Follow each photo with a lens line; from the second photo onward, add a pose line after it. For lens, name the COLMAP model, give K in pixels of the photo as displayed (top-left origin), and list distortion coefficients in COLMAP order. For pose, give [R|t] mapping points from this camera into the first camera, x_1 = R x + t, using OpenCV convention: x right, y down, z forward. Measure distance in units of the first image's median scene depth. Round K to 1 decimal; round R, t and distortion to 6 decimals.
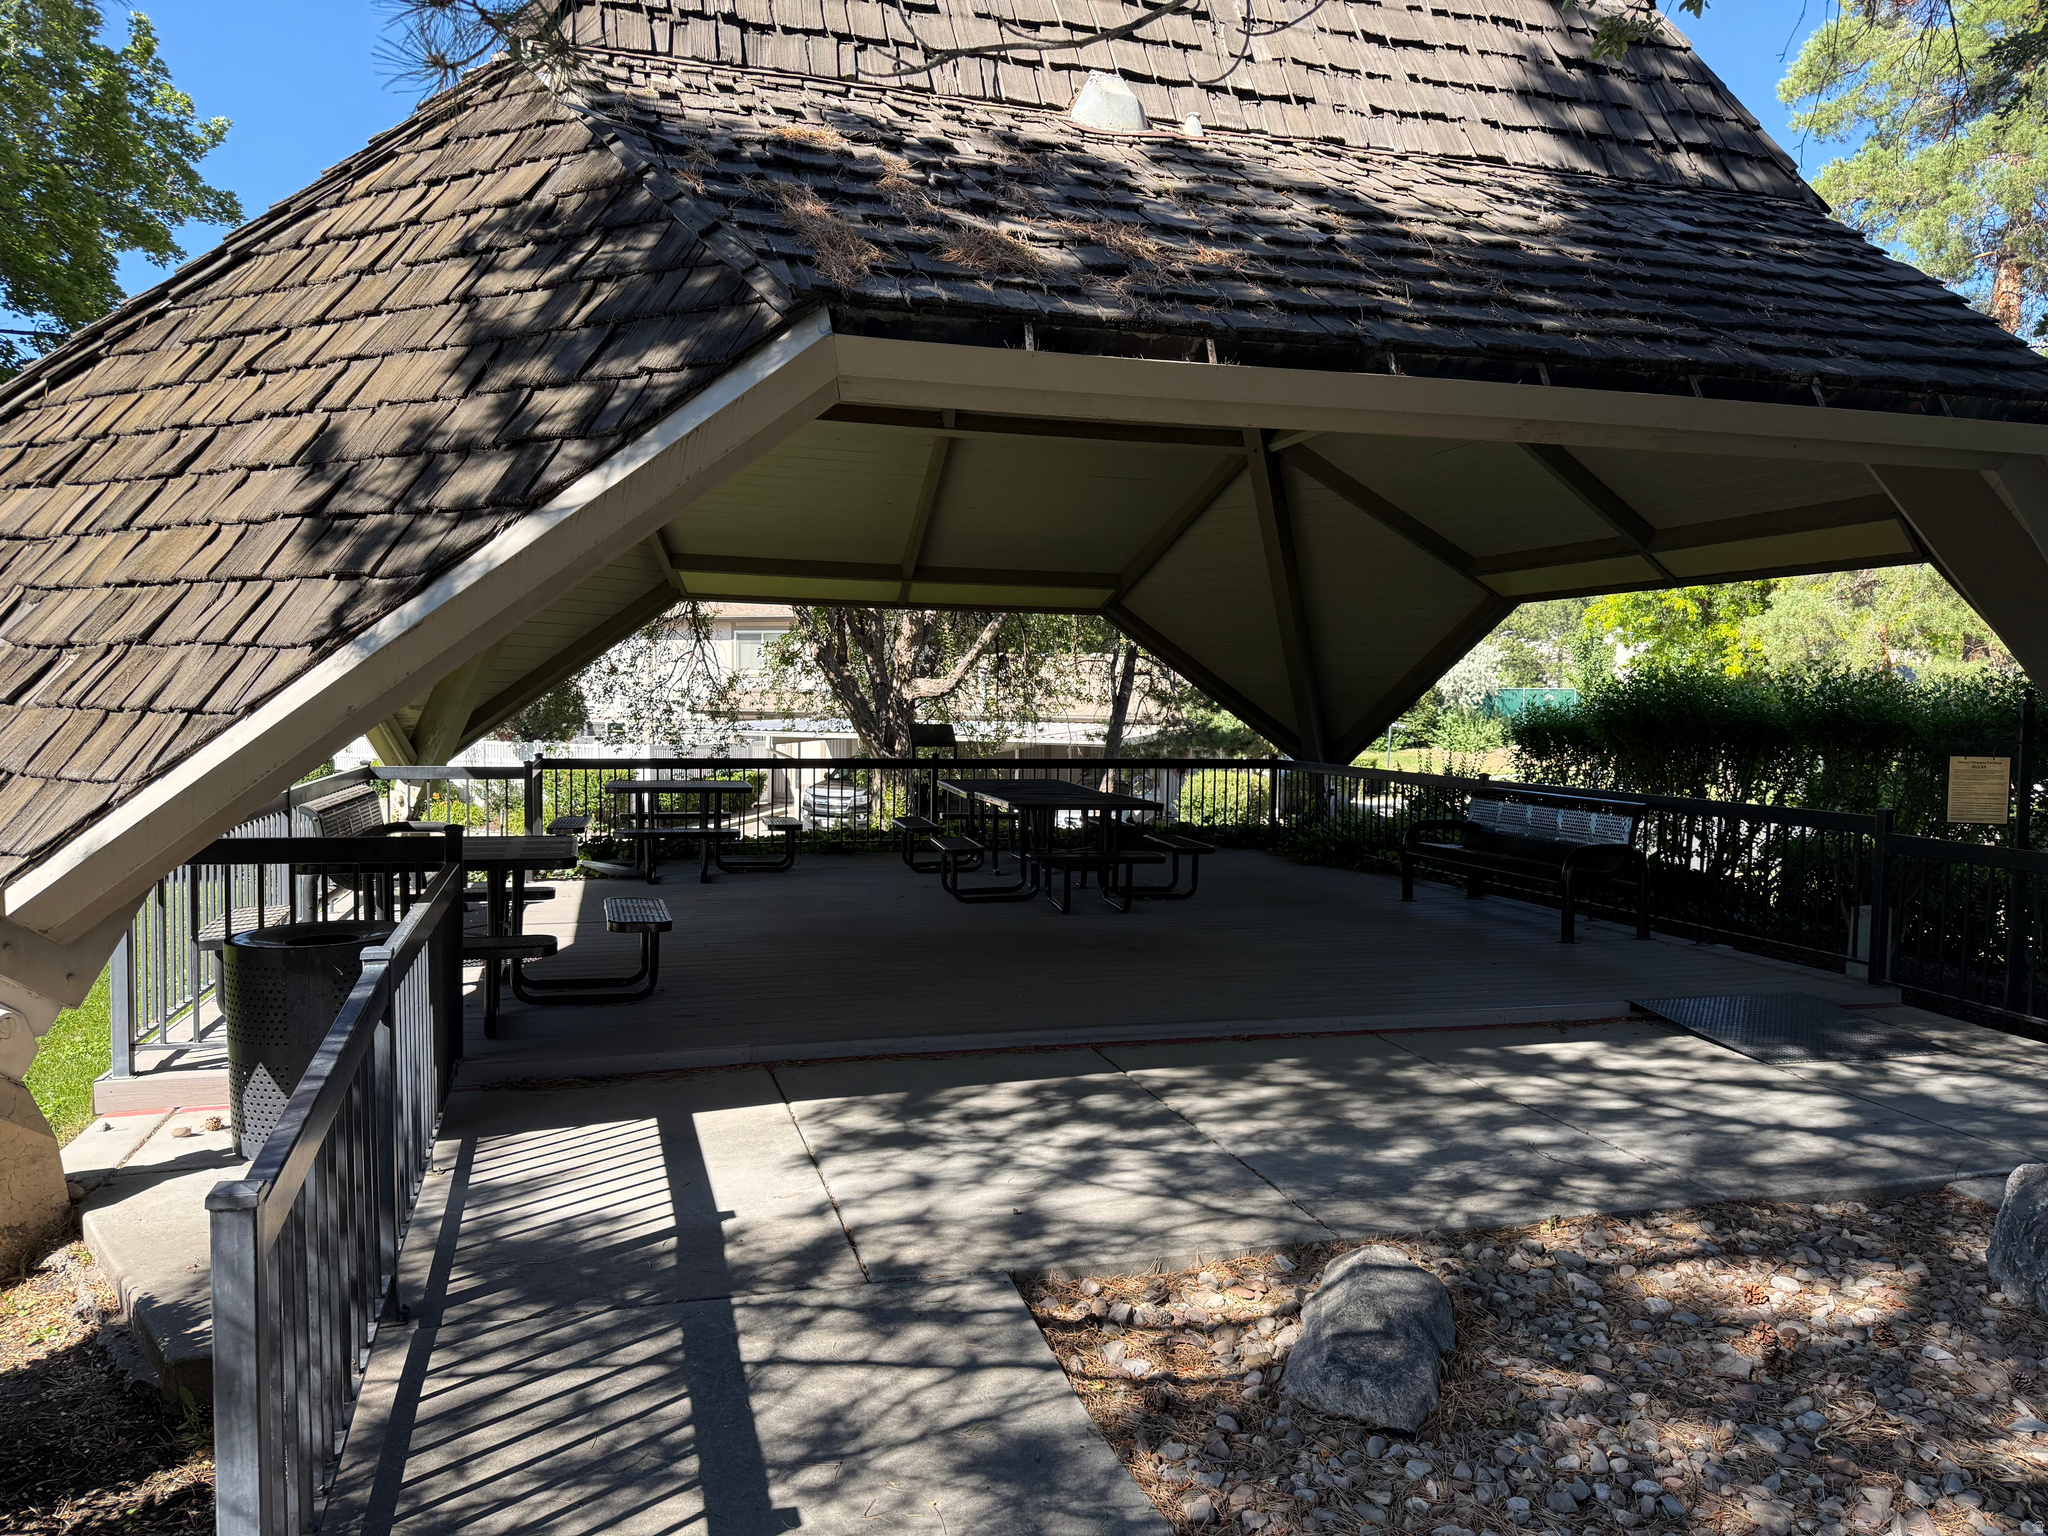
lens RADIAL K [[1427.2, 0, 1024.0], [0, 1427.2, 768.0], [0, 0, 1]] dist [0.006471, 0.000678]
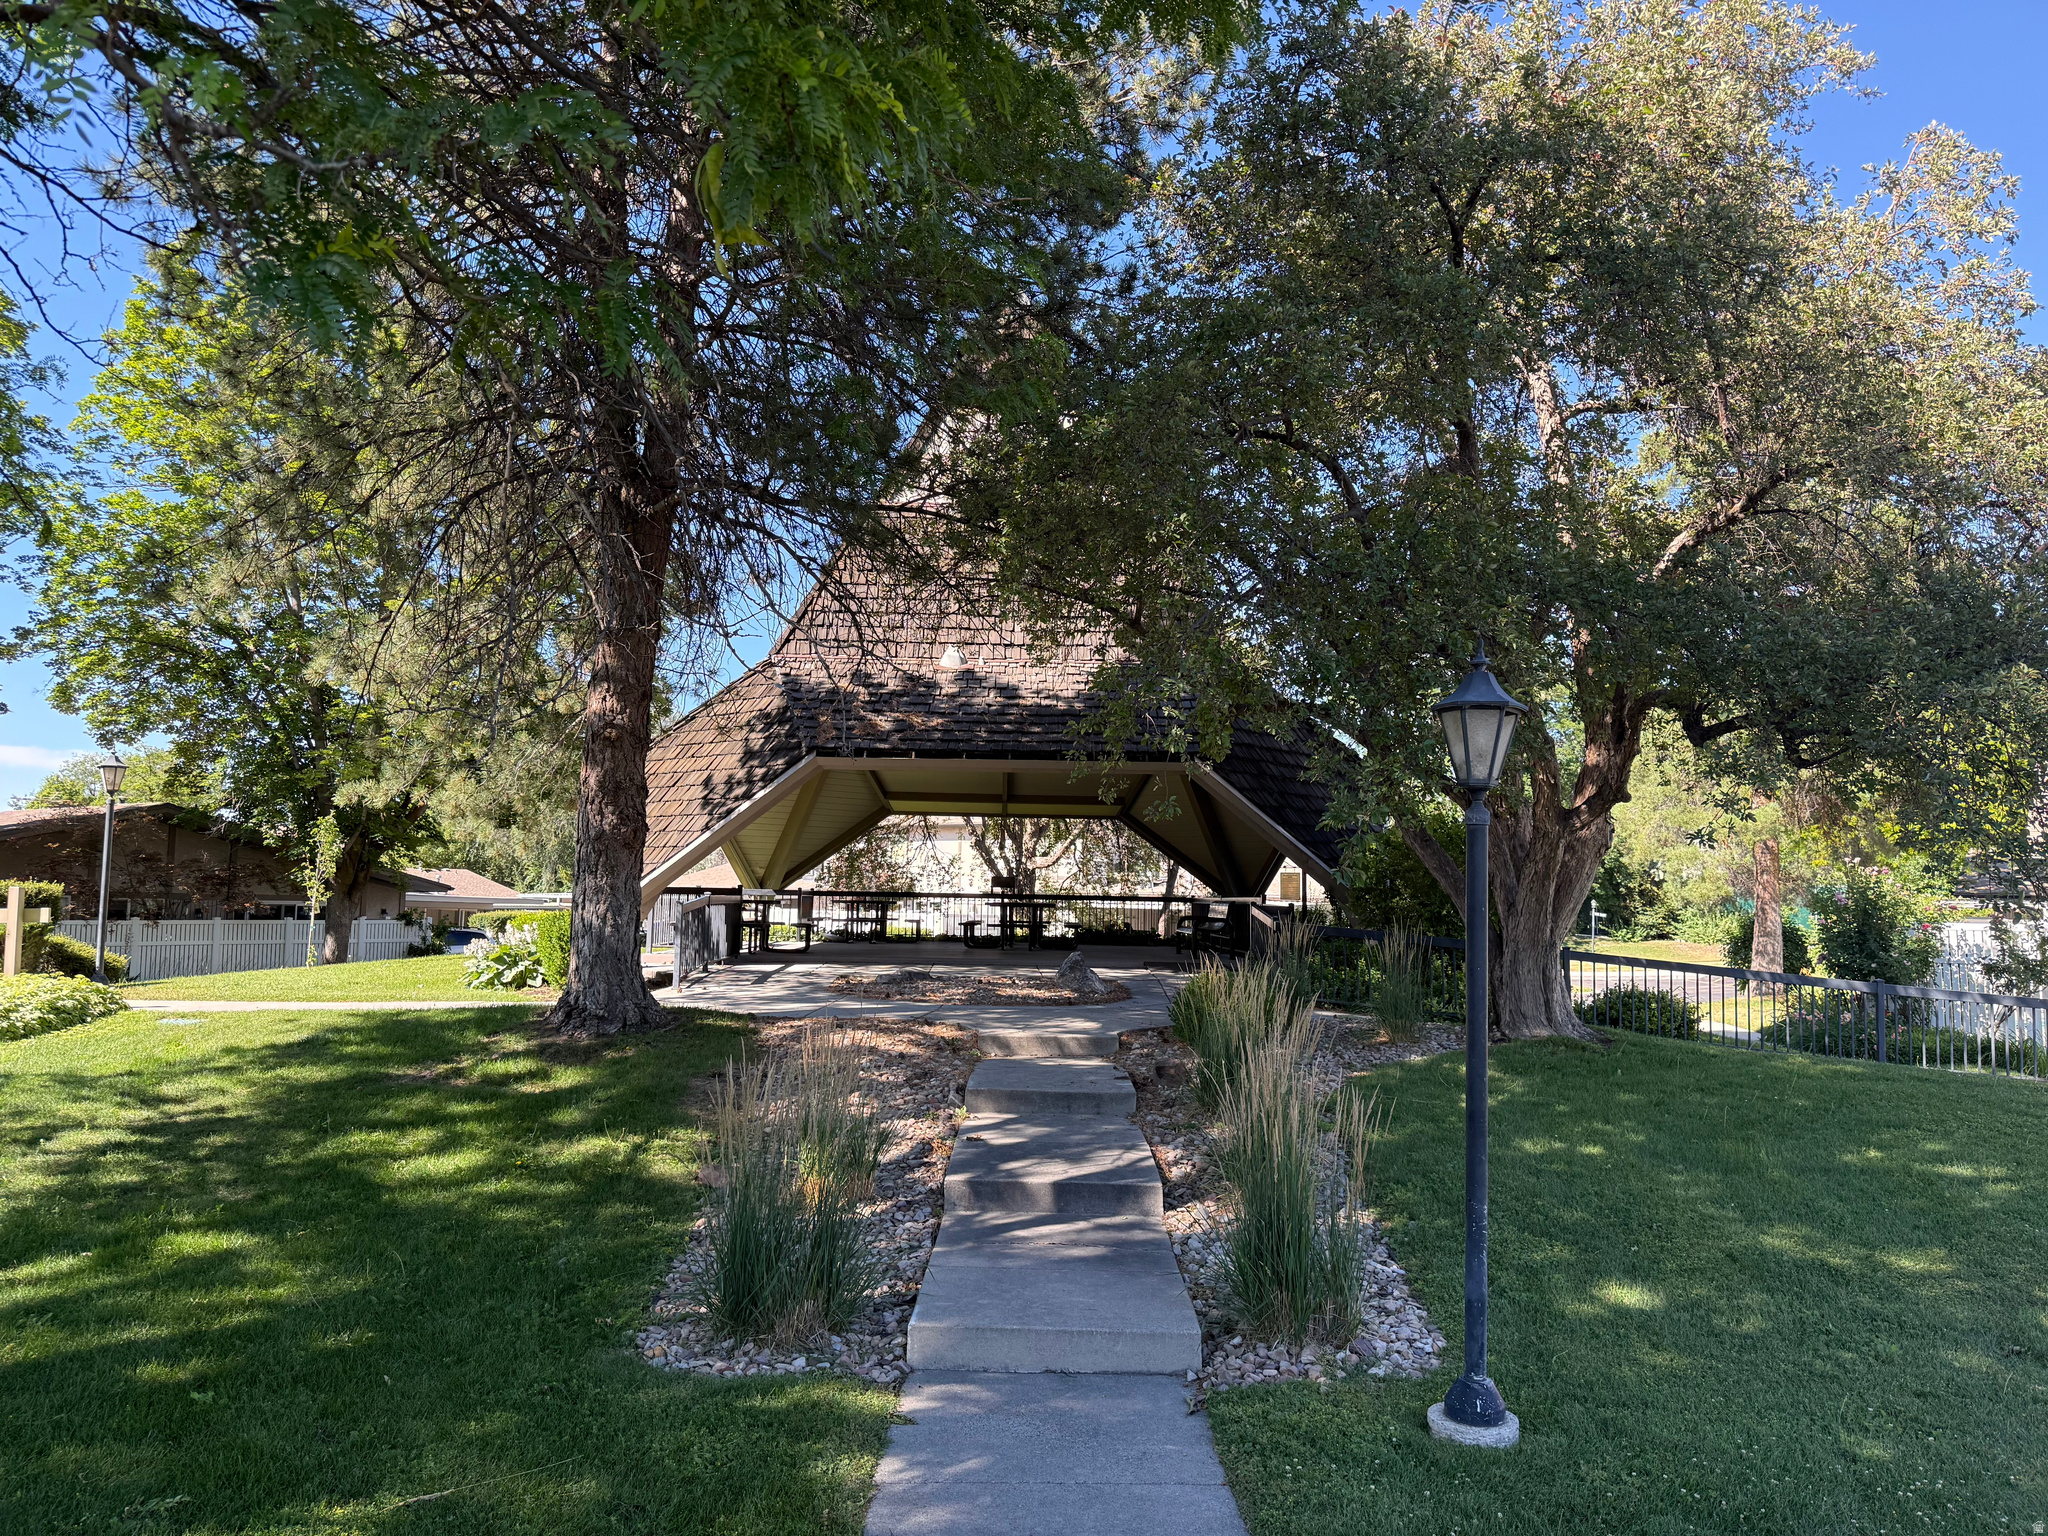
lens RADIAL K [[1417.6, 0, 1024.0], [0, 1417.6, 768.0], [0, 0, 1]] dist [0.158177, 0.000114]
pose [[0.963332, -0.019309, -0.267616, 1.399599], [-0.019154, 0.989913, -0.140375, 0.274663], [0.267628, 0.140353, 0.953245, -2.517934]]
